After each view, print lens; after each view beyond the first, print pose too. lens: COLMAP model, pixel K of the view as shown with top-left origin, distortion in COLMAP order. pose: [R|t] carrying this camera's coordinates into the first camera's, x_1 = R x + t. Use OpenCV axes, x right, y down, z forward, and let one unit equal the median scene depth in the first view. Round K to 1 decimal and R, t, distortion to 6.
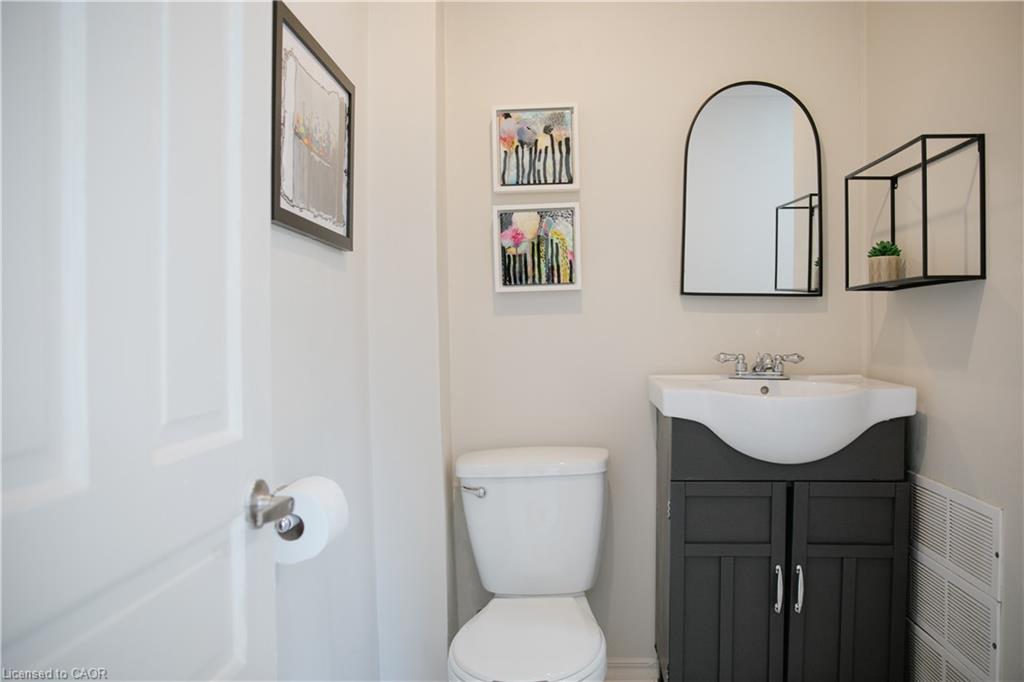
lens RADIAL K [[720.3, 0, 503.1], [0, 720.3, 339.9], [0, 0, 1]] dist [-0.097680, 0.054030]
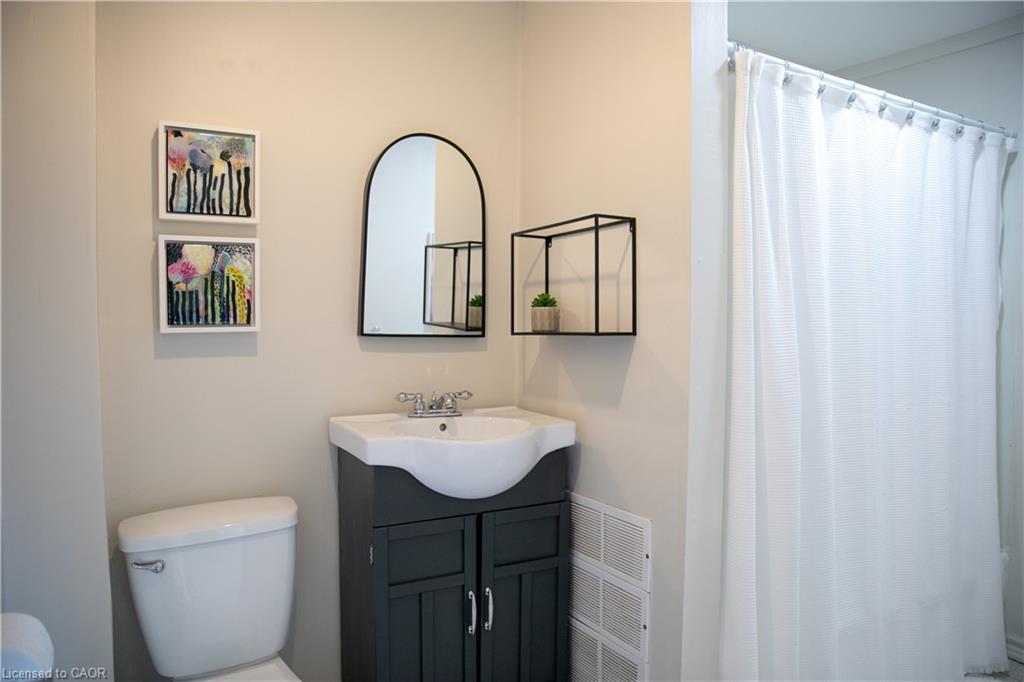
lens RADIAL K [[720.3, 0, 505.2], [0, 720.3, 339.8], [0, 0, 1]] dist [-0.097680, 0.054030]
pose [[0.824134, -0.008841, 0.566325, -0.165248], [0.006391, 0.999960, 0.006310, -0.066797], [-0.566358, -0.001581, 0.824158, 0.058016]]
